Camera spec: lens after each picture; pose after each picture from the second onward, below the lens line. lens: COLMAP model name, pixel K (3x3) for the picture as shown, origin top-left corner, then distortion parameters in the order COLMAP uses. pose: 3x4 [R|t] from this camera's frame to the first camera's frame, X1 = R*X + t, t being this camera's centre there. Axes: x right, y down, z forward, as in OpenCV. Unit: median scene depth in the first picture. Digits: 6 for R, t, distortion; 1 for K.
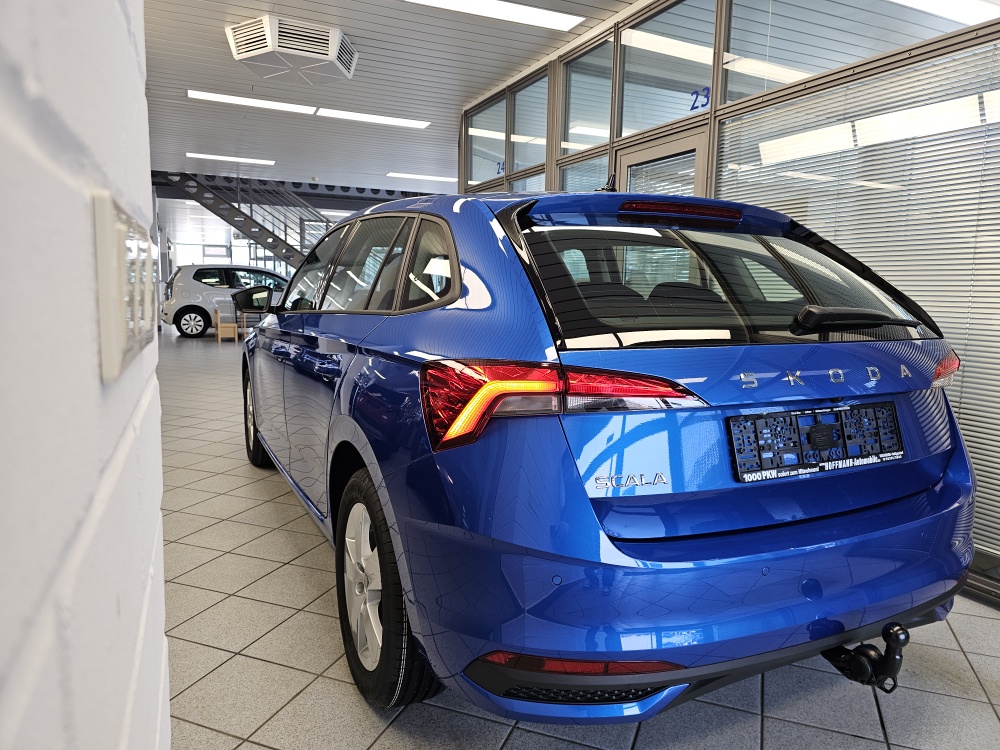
lens RADIAL K [[670.9, 0, 500.0], [0, 670.9, 375.0], [0, 0, 1]] dist [-0.002750, -0.006763]
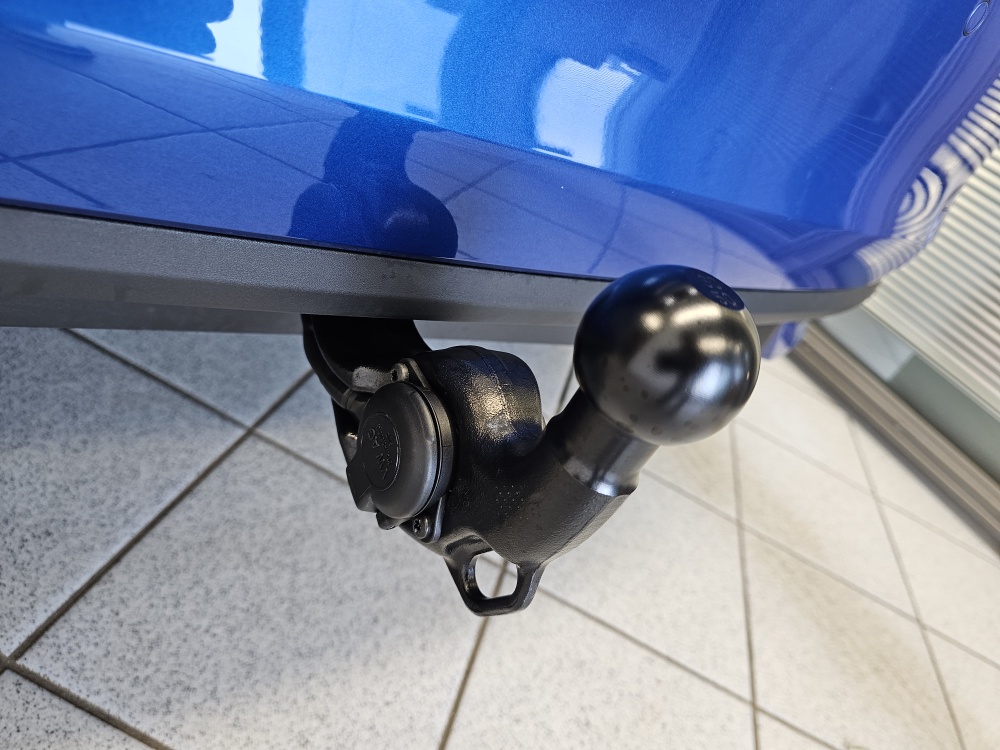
lens RADIAL K [[670.9, 0, 500.0], [0, 670.9, 375.0], [0, 0, 1]] dist [-0.002750, -0.006763]
pose [[0.909146, 0.269921, 0.317169, 0.122730], [-0.391047, 0.815279, 0.427086, 0.082026], [-0.143302, -0.512311, 0.846760, 0.209835]]
